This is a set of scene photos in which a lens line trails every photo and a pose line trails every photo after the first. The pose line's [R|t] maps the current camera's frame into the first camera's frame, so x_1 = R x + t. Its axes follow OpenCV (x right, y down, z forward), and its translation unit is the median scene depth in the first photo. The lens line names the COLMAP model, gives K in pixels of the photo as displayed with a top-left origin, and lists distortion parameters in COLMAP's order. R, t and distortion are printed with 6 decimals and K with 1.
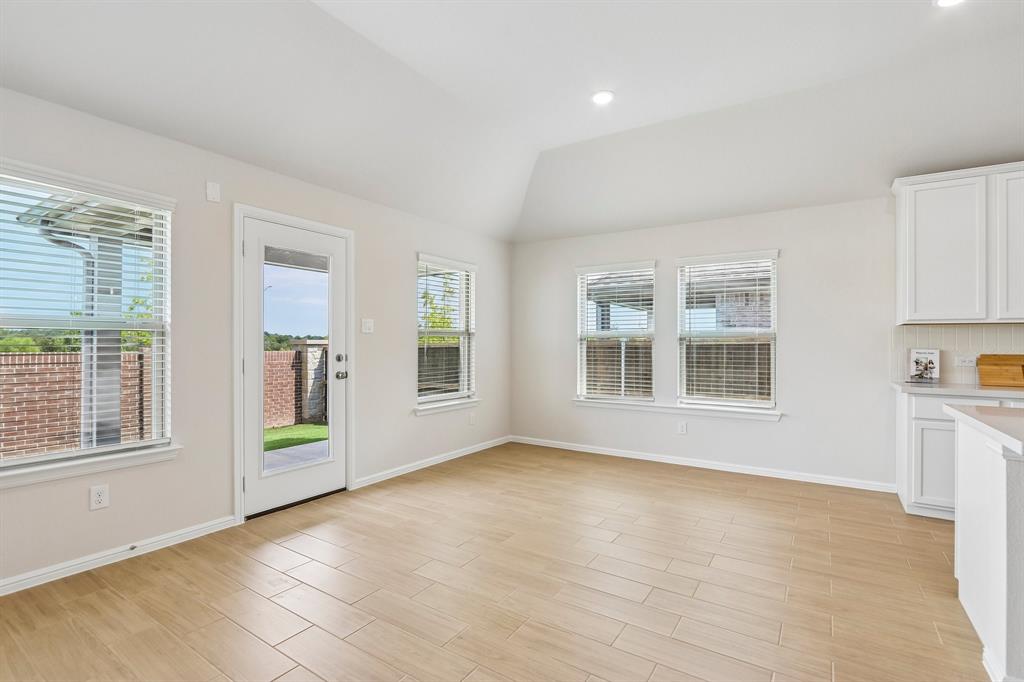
lens RADIAL K [[477.3, 0, 517.8], [0, 477.3, 340.7], [0, 0, 1]] dist [-0.013172, 0.002050]
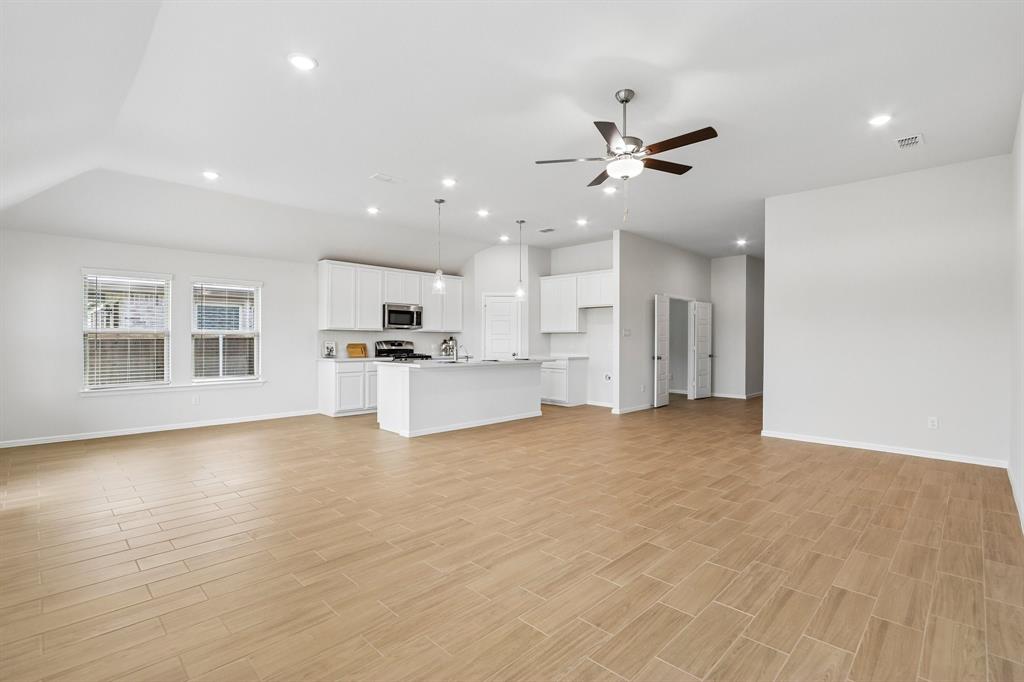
lens RADIAL K [[477.3, 0, 516.1], [0, 477.3, 342.1], [0, 0, 1]] dist [-0.013172, 0.002050]
pose [[0.202328, -0.008770, 0.979278, -0.987713], [-0.008504, 0.999906, 0.010712, -0.008765], [-0.979281, -0.010495, 0.202235, -0.224157]]
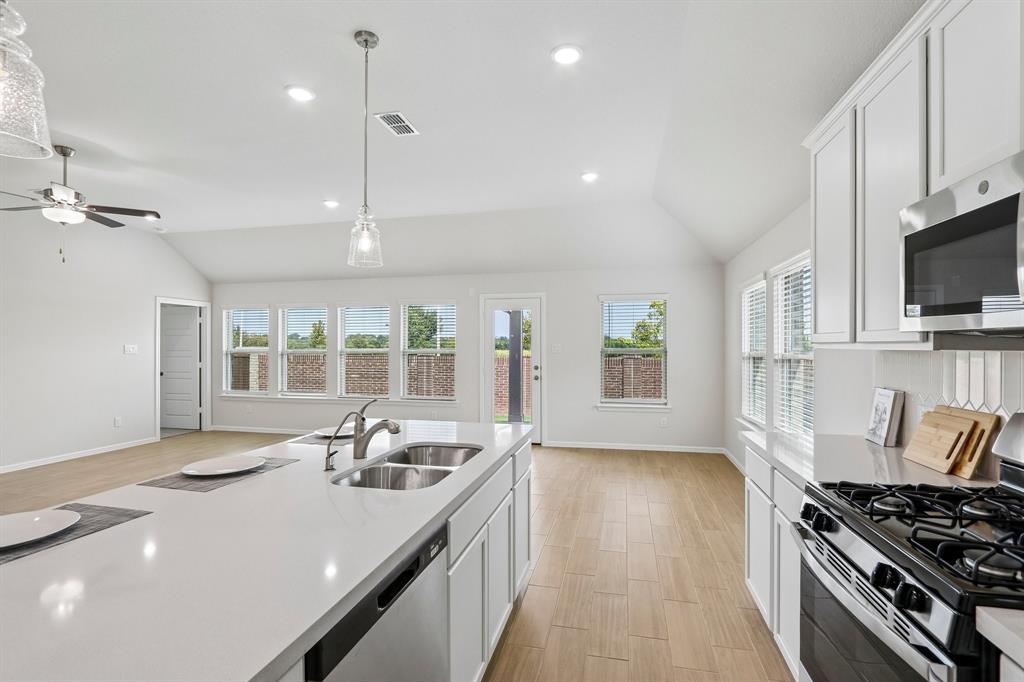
lens RADIAL K [[477.3, 0, 513.8], [0, 477.3, 343.0], [0, 0, 1]] dist [-0.013172, 0.002050]
pose [[0.339130, -0.011166, -0.940673, 1.209775], [0.008953, 0.999923, -0.008641, -0.038554], [0.940697, -0.005491, 0.339204, 0.325186]]
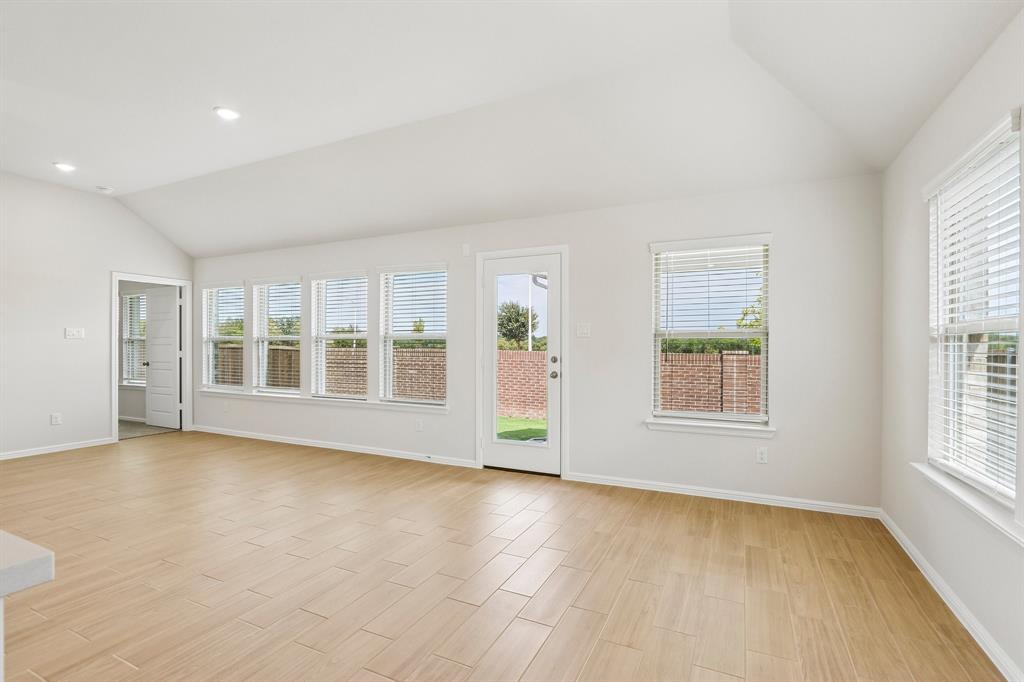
lens RADIAL K [[477.3, 0, 514.4], [0, 477.3, 346.2], [0, 0, 1]] dist [-0.013172, 0.002050]
pose [[0.125440, -0.003030, -0.992097, 0.733835], [0.004737, 0.999986, -0.002455, 0.006370], [0.992090, -0.004391, 0.125453, 0.744700]]
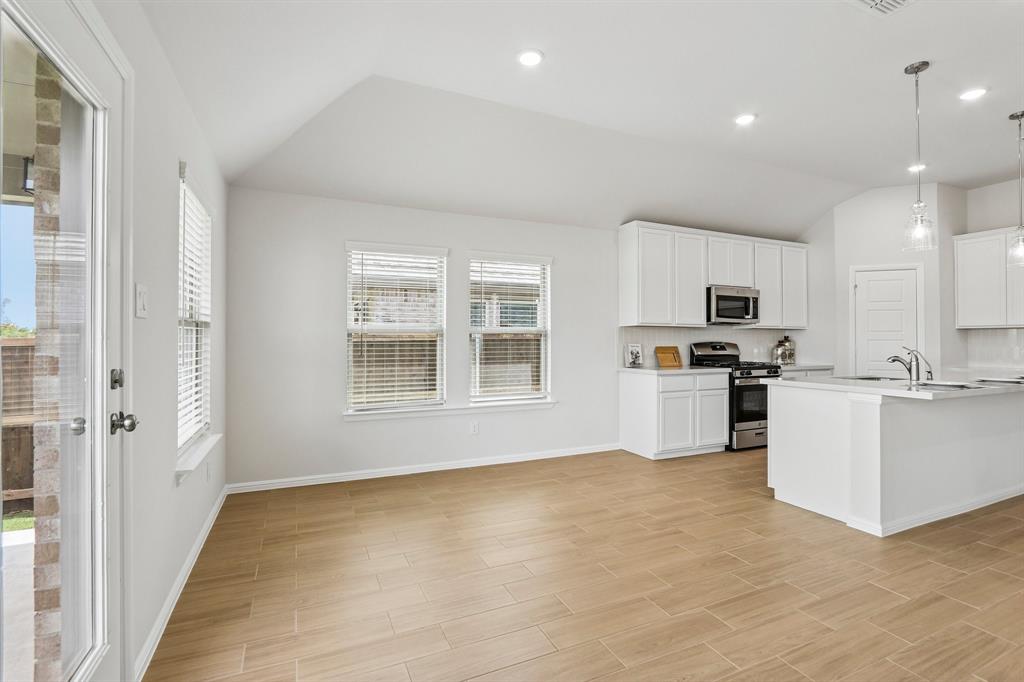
lens RADIAL K [[477.3, 0, 518.7], [0, 477.3, 335.9], [0, 0, 1]] dist [-0.013172, 0.002050]
pose [[0.536386, 0.004818, 0.843959, -0.510926], [-0.003716, 0.999987, -0.003347, 0.000585], [-0.843965, -0.001341, 0.536397, 0.497056]]
